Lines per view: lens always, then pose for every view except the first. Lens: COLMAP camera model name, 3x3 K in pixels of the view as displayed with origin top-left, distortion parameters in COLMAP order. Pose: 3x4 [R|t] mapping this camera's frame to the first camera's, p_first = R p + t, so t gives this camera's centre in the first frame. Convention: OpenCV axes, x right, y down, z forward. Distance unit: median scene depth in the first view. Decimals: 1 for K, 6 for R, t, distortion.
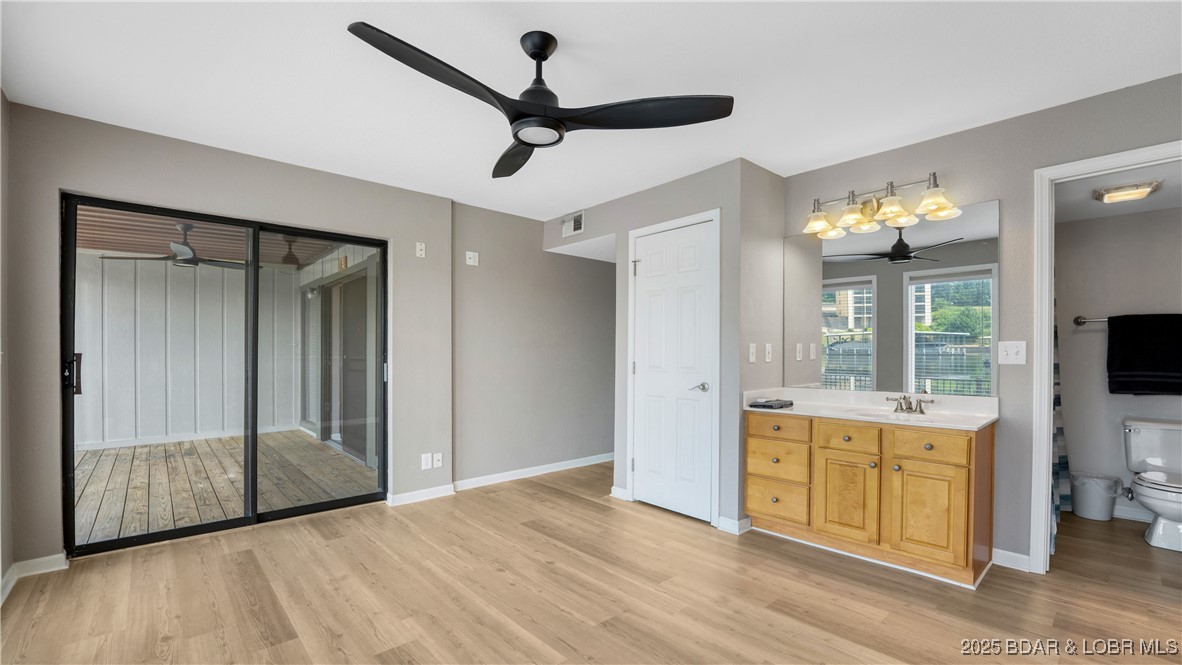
lens RADIAL K [[490.3, 0, 591.2], [0, 490.3, 359.3], [0, 0, 1]] dist [-0.020257, 0.000035]
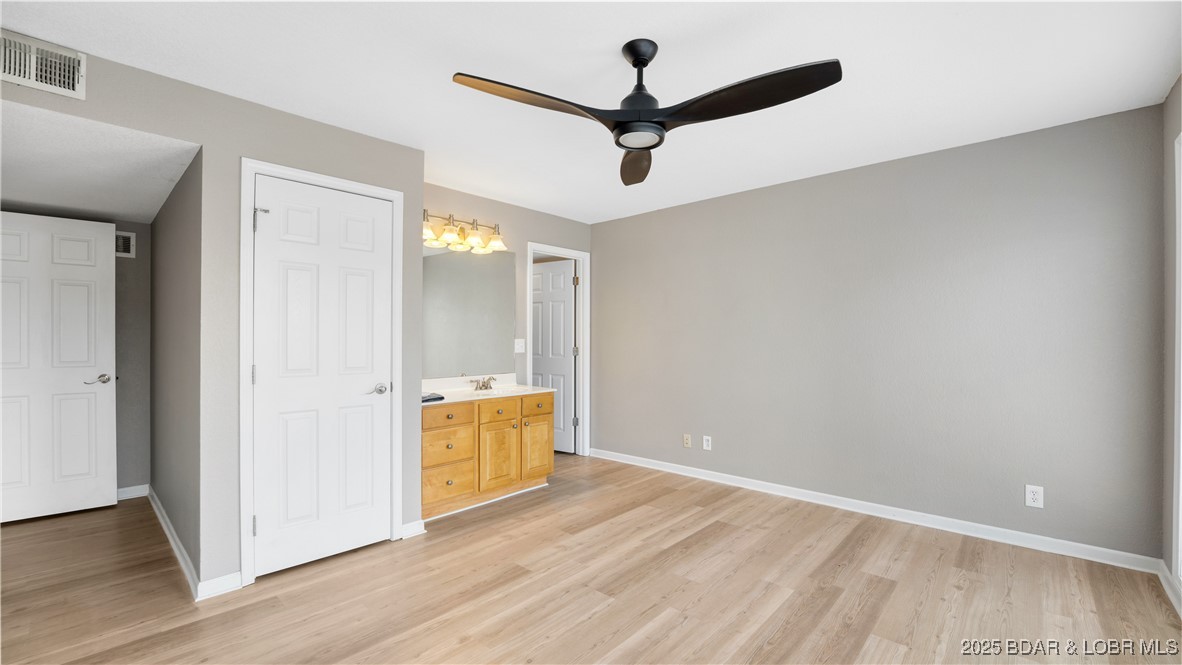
lens RADIAL K [[494.4, 0, 585.9], [0, 494.4, 337.9], [0, 0, 1]] dist [-0.000542, -0.000324]
pose [[-0.081218, 0.001498, 0.996695, -0.735718], [0.010407, 0.999946, -0.000655, -0.030984], [-0.996642, 0.010320, -0.081229, 0.762670]]
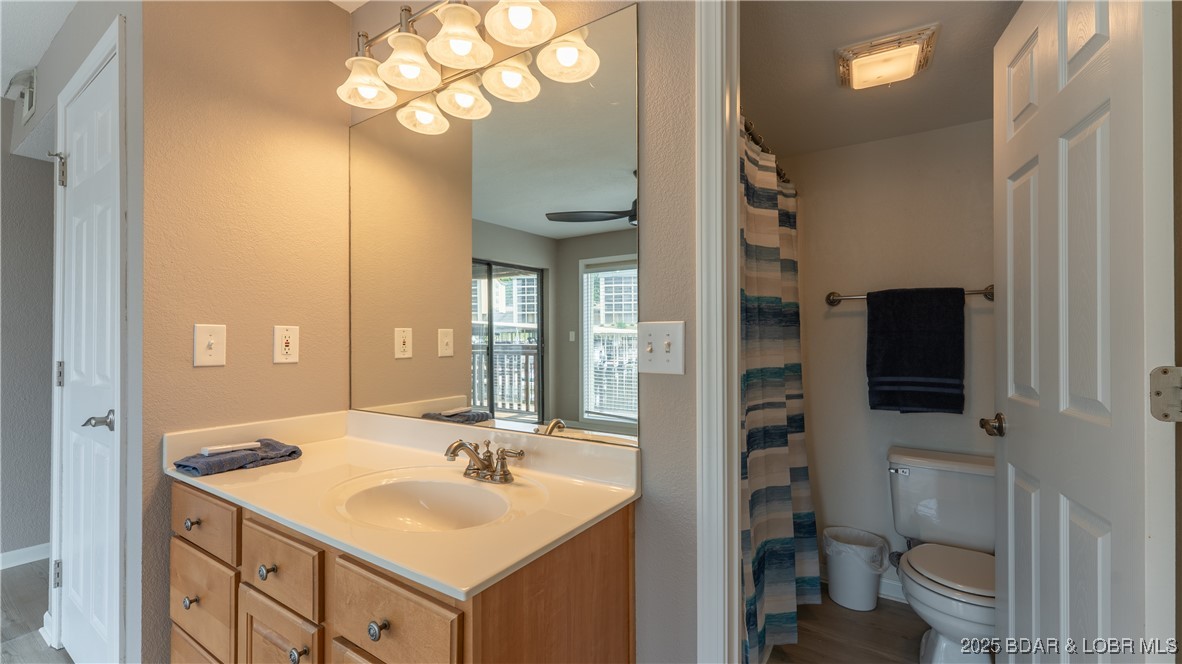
lens RADIAL K [[494.4, 0, 585.9], [0, 494.4, 337.4], [0, 0, 1]] dist [-0.000542, -0.000324]
pose [[0.964758, 0.009993, 0.262947, 0.575529], [-0.003332, 0.999662, -0.025765, -0.009194], [-0.263116, 0.023981, 0.964466, 0.488309]]
